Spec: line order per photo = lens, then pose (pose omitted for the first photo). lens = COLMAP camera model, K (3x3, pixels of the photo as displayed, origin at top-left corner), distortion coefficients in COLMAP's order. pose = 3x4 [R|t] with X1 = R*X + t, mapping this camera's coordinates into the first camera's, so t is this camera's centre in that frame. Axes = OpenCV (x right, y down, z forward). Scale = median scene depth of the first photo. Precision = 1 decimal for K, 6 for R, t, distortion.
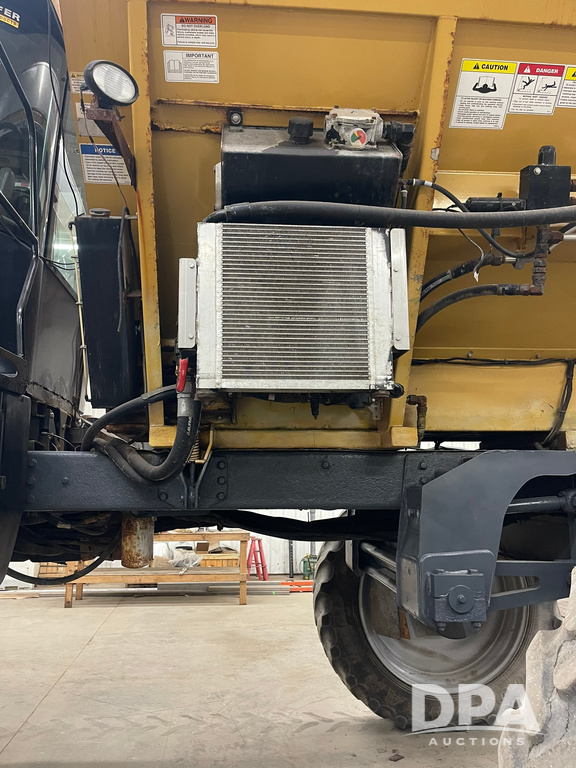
lens RADIAL K [[577.2, 0, 284.7], [0, 577.2, 385.0], [0, 0, 1]] dist [0.057296, -0.070972]
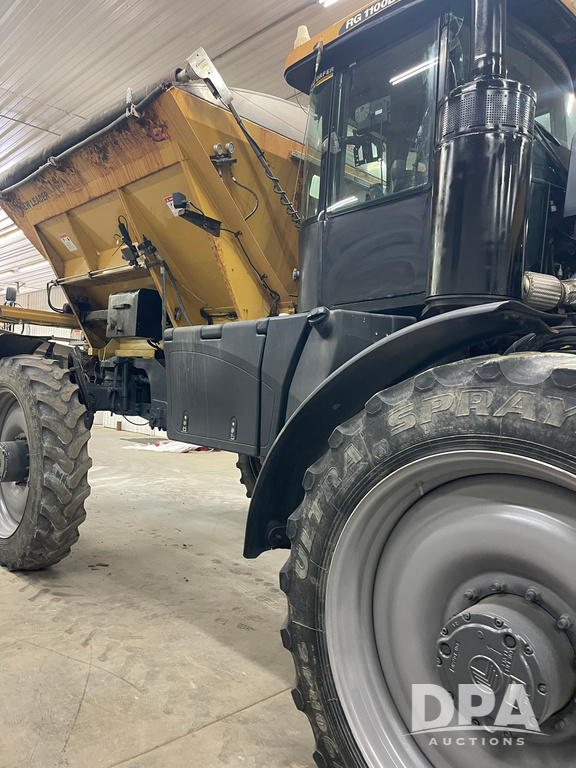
lens RADIAL K [[577.2, 0, 284.7], [0, 577.2, 385.0], [0, 0, 1]] dist [0.057296, -0.070972]
pose [[-0.607189, -0.035175, 0.793778, -1.043703], [-0.187248, 0.977217, -0.099929, 0.250167], [-0.772178, -0.209310, -0.599942, 1.430773]]
